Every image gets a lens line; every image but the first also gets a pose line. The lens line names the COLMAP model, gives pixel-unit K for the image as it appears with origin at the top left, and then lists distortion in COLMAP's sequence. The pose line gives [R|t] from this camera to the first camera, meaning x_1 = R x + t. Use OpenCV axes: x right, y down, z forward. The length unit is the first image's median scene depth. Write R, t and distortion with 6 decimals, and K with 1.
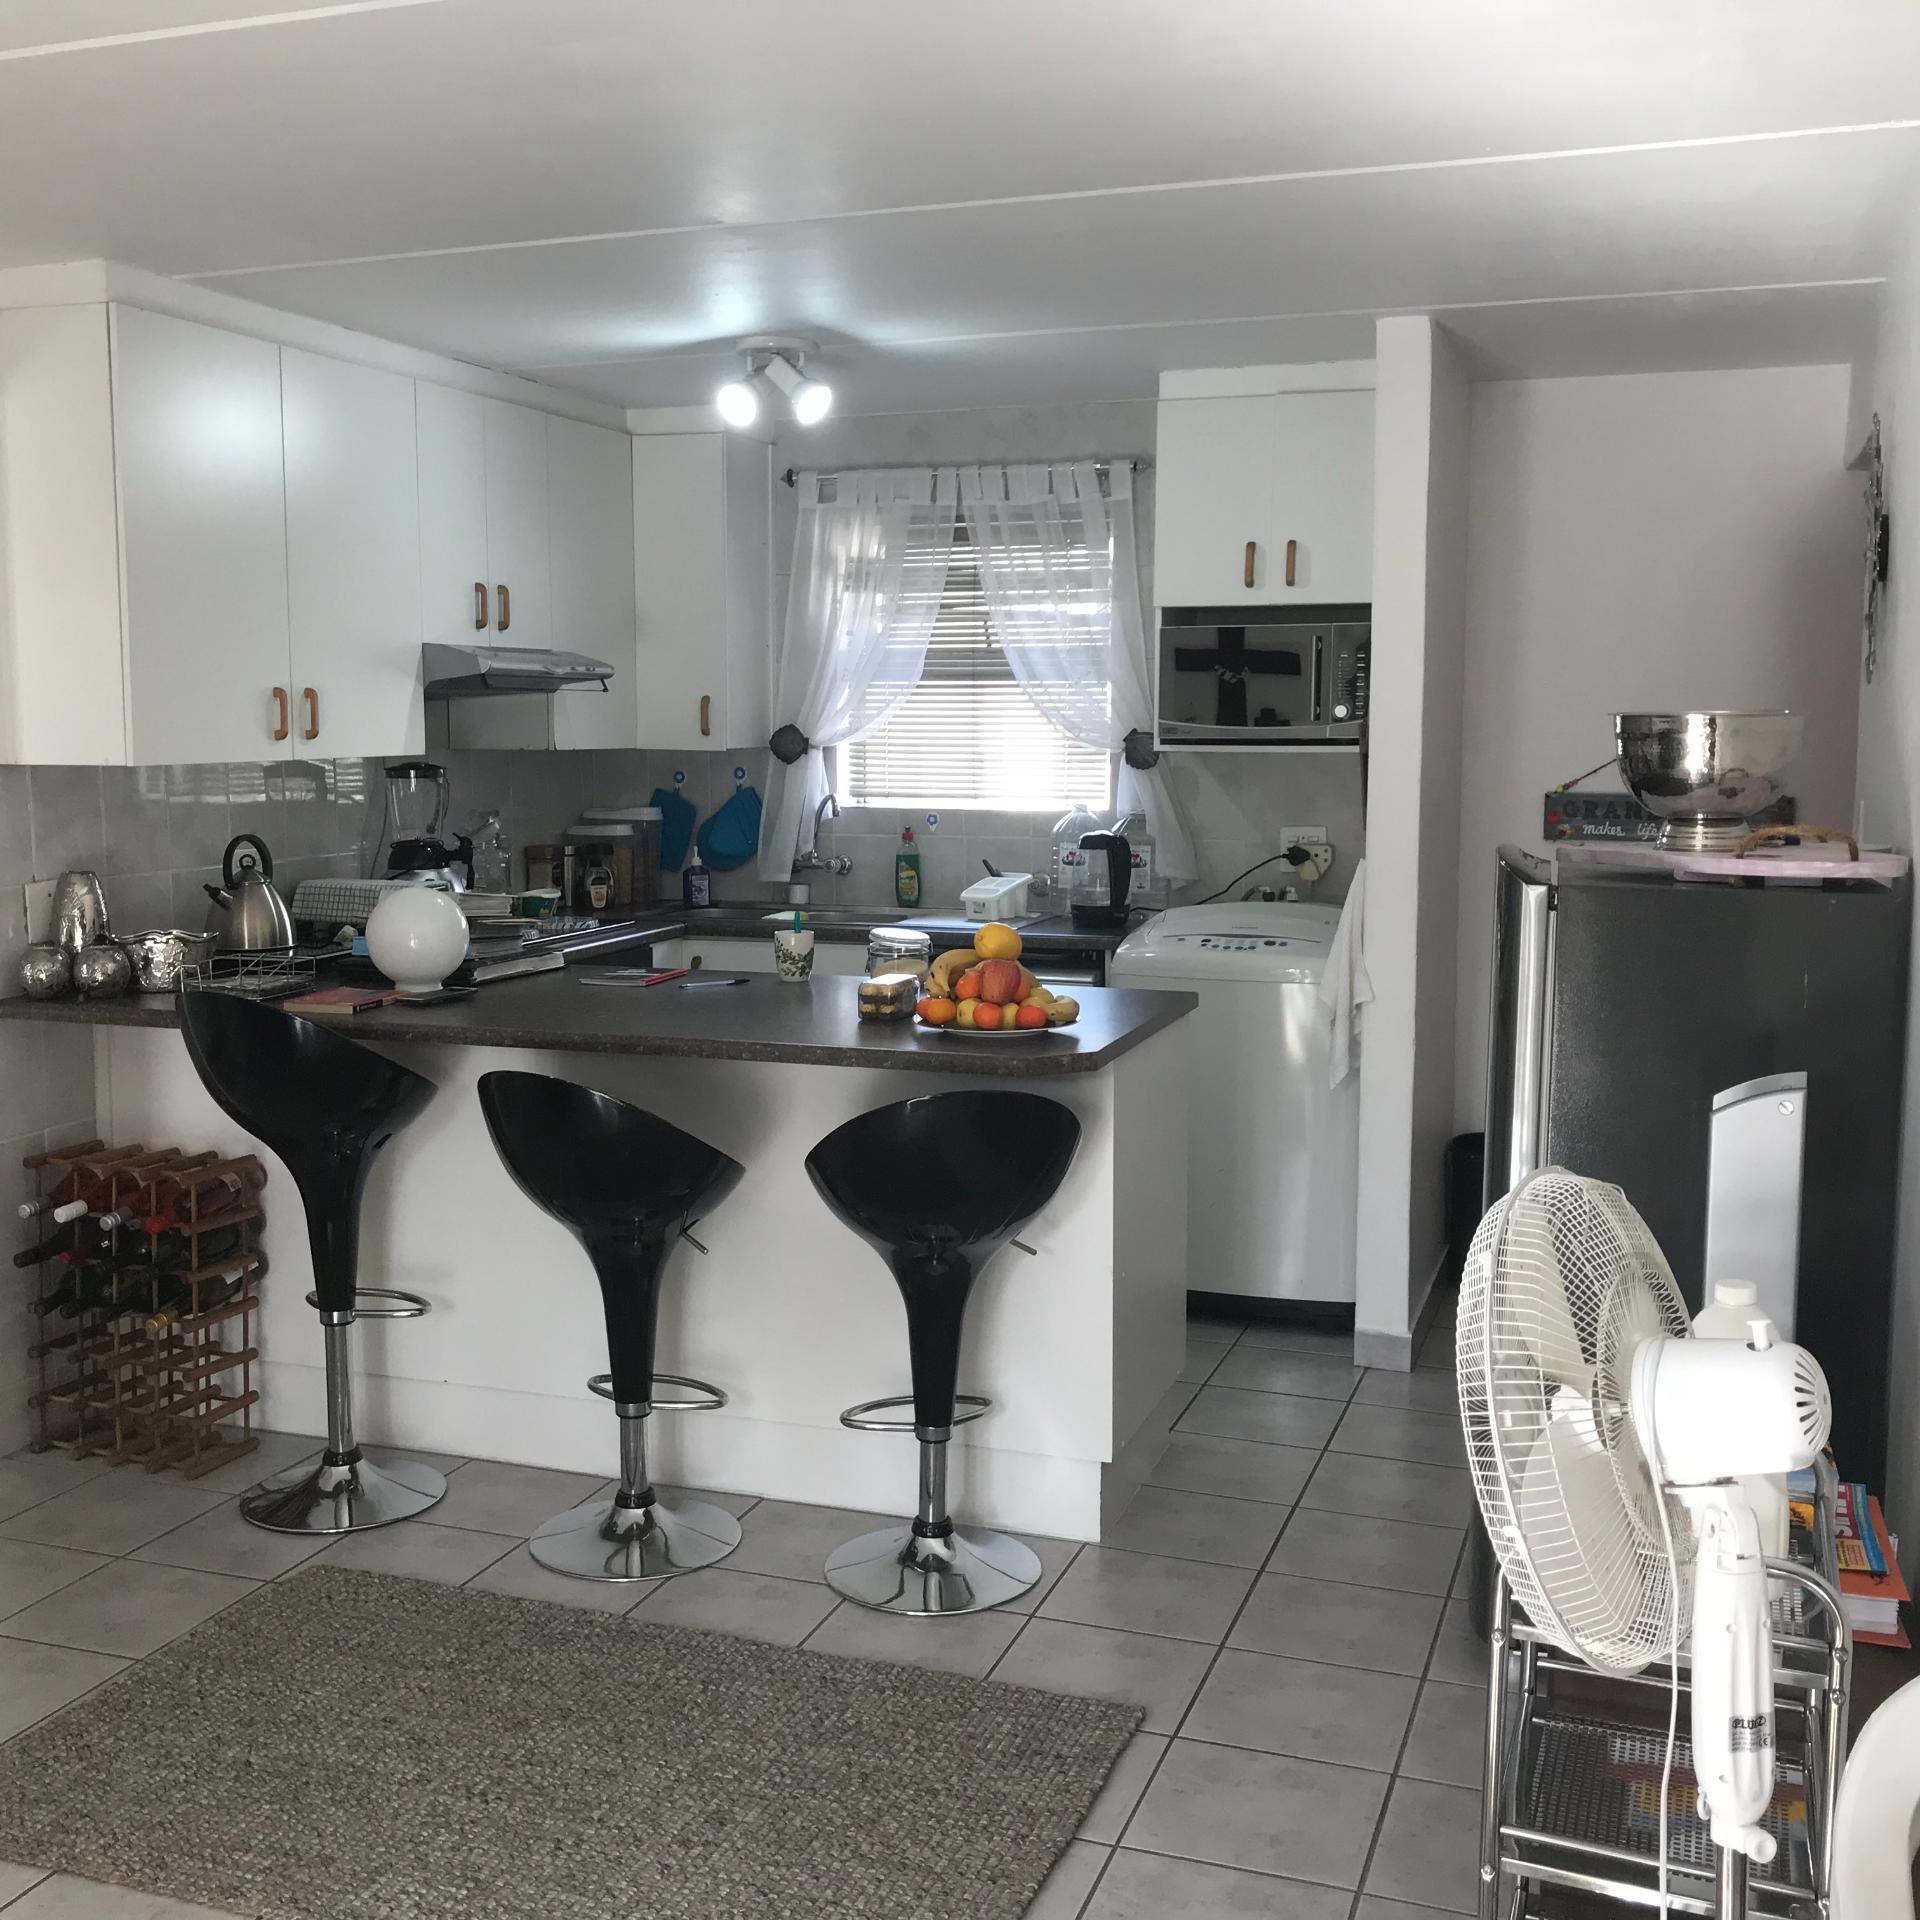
lens RADIAL K [[2090.3, 0, 927.6], [0, 2090.3, 948.3], [0, 0, 1]] dist [0.010858, 0.000000]
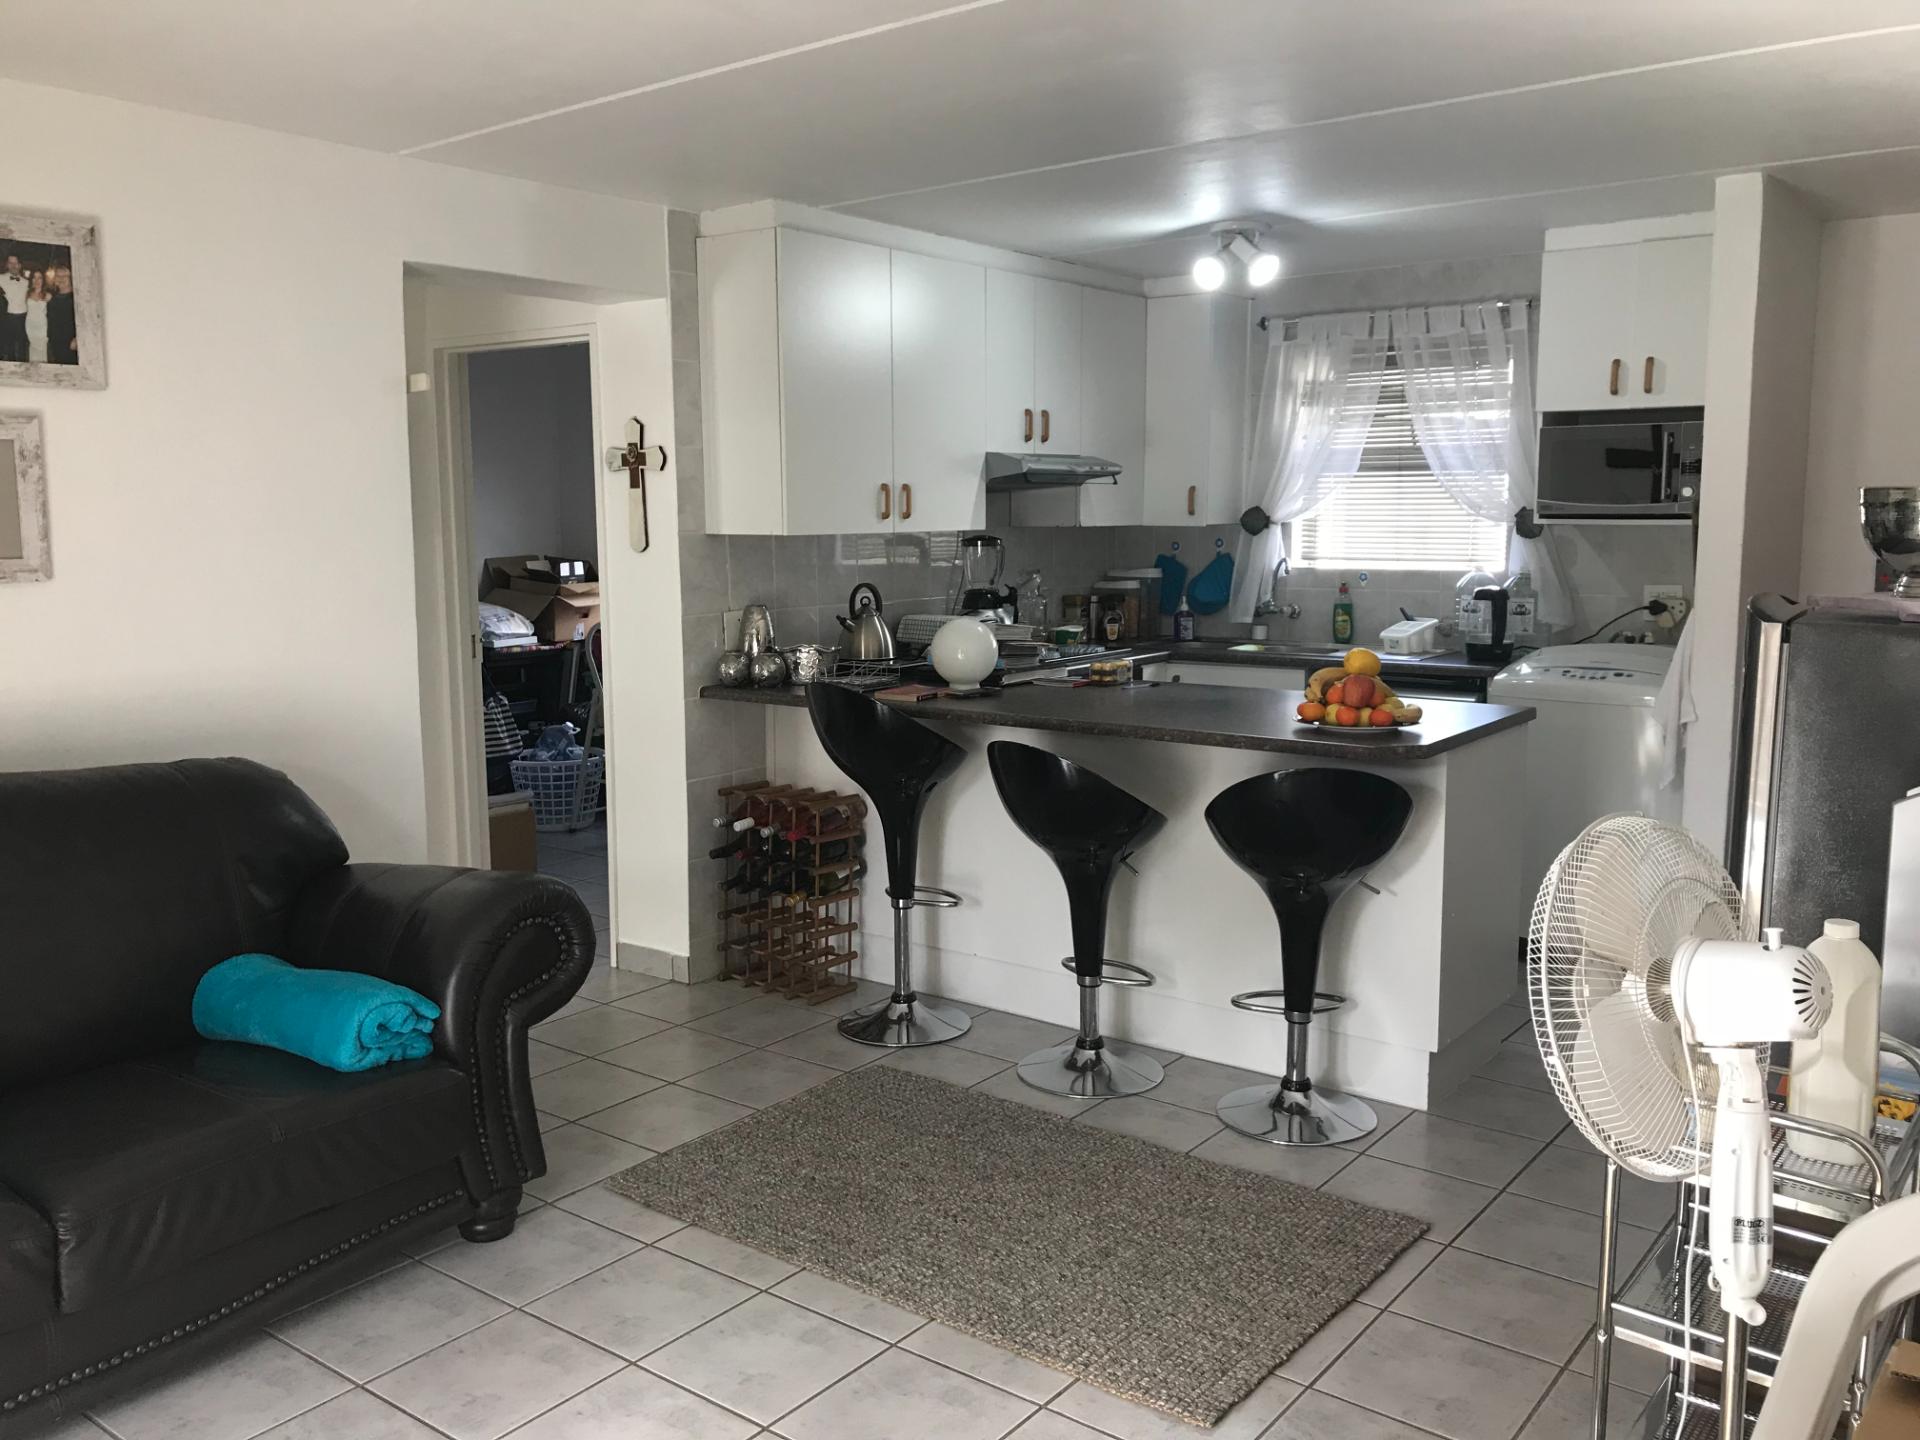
lens RADIAL K [[1565.9, 0, 942.9], [0, 1565.9, 715.1], [0, 0, 1]] dist [0.019083, -0.017702]
pose [[0.952026, 0.034329, -0.304087, 0.074789], [-0.028136, 0.999298, 0.024728, 0.011935], [0.304722, -0.014986, 0.952323, -0.046723]]
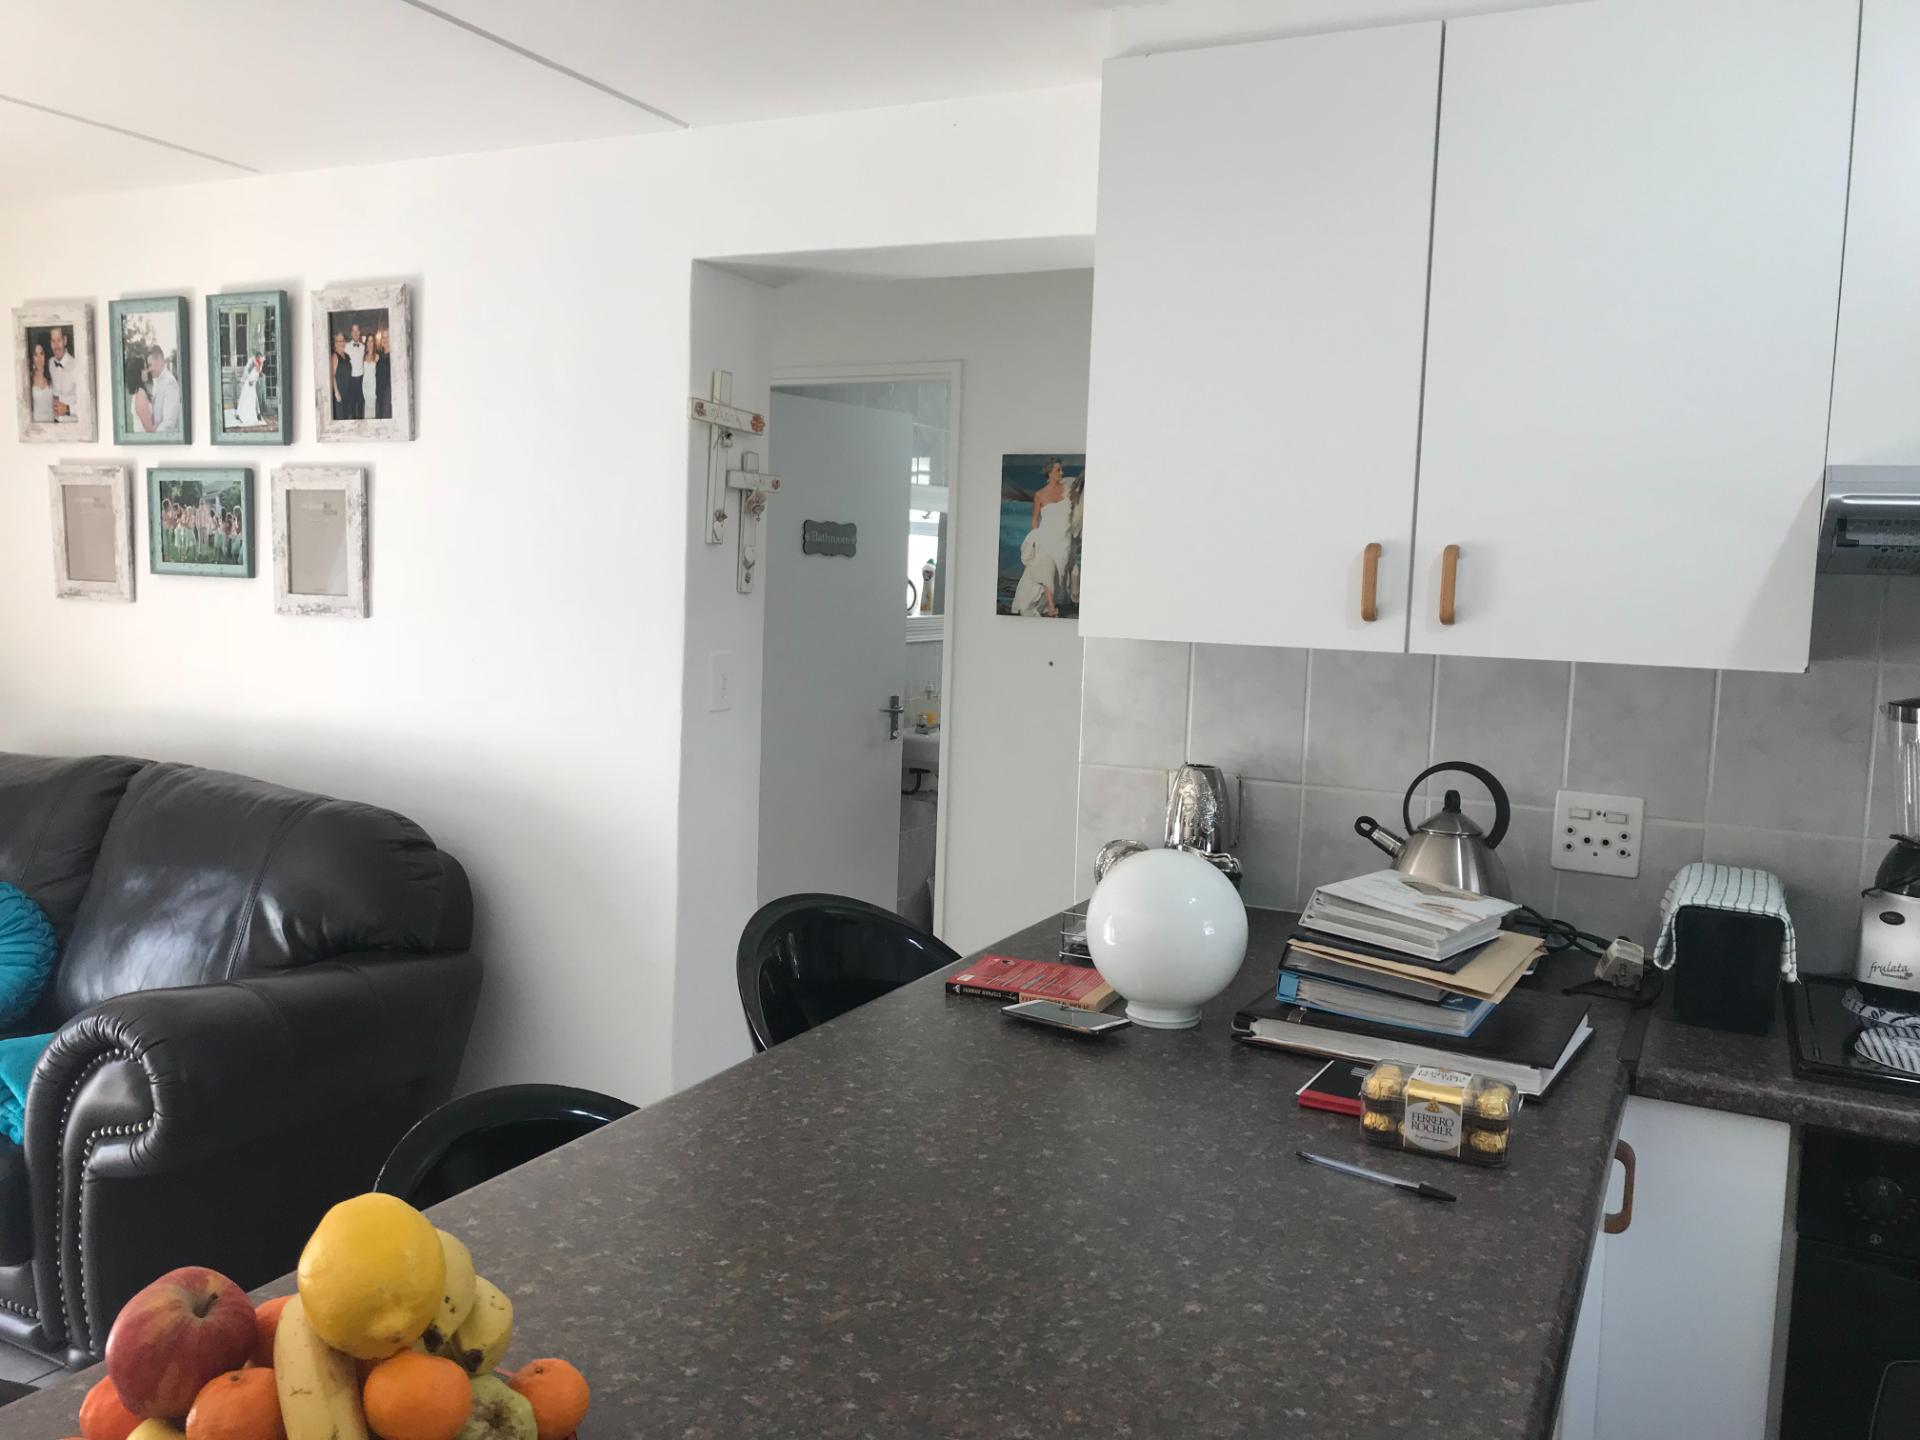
lens RADIAL K [[1565.9, 0, 949.2], [0, 1565.9, 702.4], [0, 0, 1]] dist [0.019083, -0.017702]
pose [[-0.119269, 0.077113, -0.989863, 0.213569], [-0.149343, 0.984243, 0.094670, -0.102982], [0.981566, 0.159120, -0.105874, 0.947070]]
